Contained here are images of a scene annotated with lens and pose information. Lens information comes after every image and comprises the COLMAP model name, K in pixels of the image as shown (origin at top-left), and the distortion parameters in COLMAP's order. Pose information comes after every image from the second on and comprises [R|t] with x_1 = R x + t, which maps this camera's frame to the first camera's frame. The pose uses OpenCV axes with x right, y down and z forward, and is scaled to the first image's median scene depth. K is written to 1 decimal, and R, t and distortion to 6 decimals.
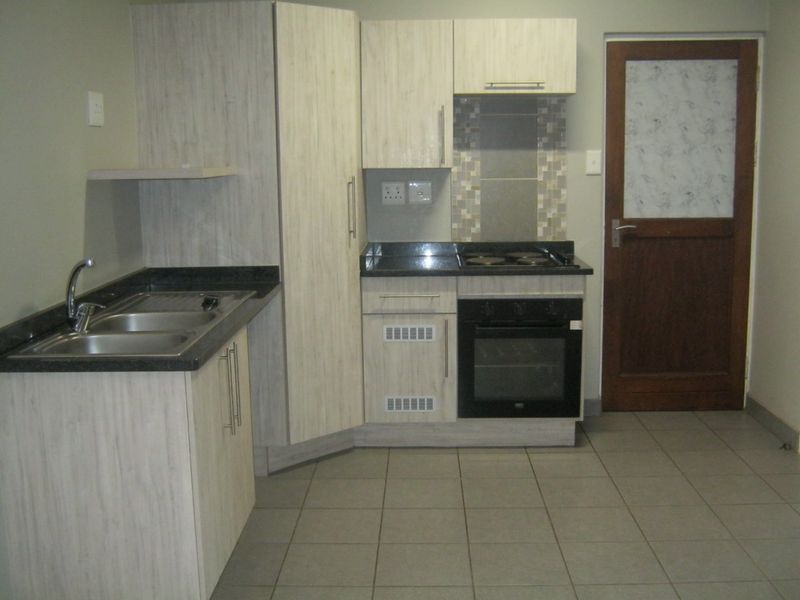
lens RADIAL K [[883.2, 0, 411.7], [0, 883.2, 289.2], [0, 0, 1]] dist [-0.085403, 0.047698]
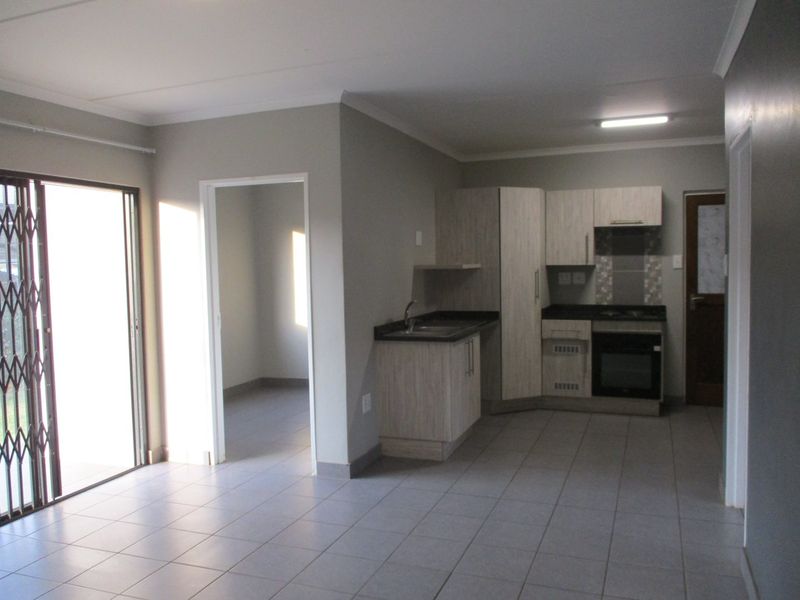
lens RADIAL K [[653.6, 0, 400.0], [0, 653.6, 300.0], [0, 0, 1]] dist [-0.072345, 0.063671]
pose [[0.937087, 0.018292, -0.348616, 0.138496], [-0.048648, 0.995725, -0.078522, 0.066195], [0.345689, 0.090542, 0.933971, -0.435812]]
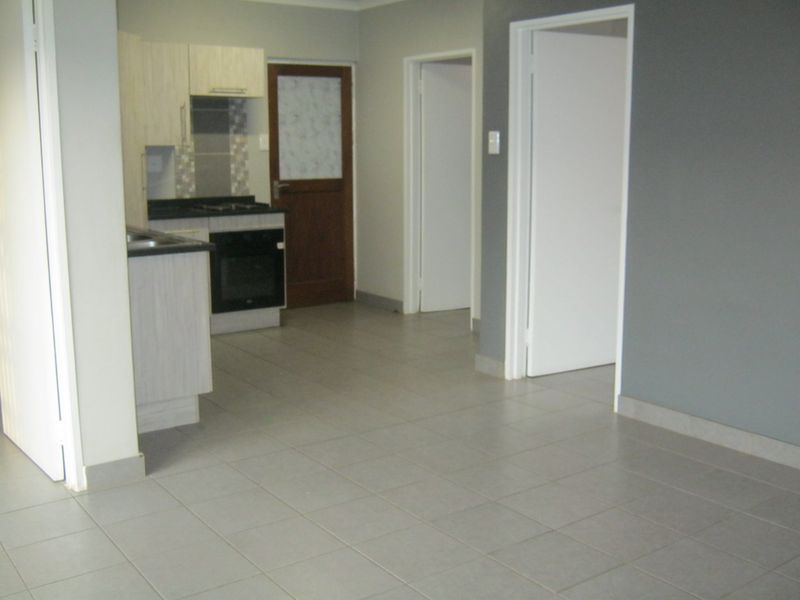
lens RADIAL K [[883.2, 0, 411.7], [0, 883.2, 289.2], [0, 0, 1]] dist [-0.085403, 0.047698]
pose [[0.796726, -0.088273, 0.597860, -0.521188], [0.080958, 0.995948, 0.039163, 0.068584], [-0.598894, 0.017199, 0.800644, -0.360629]]
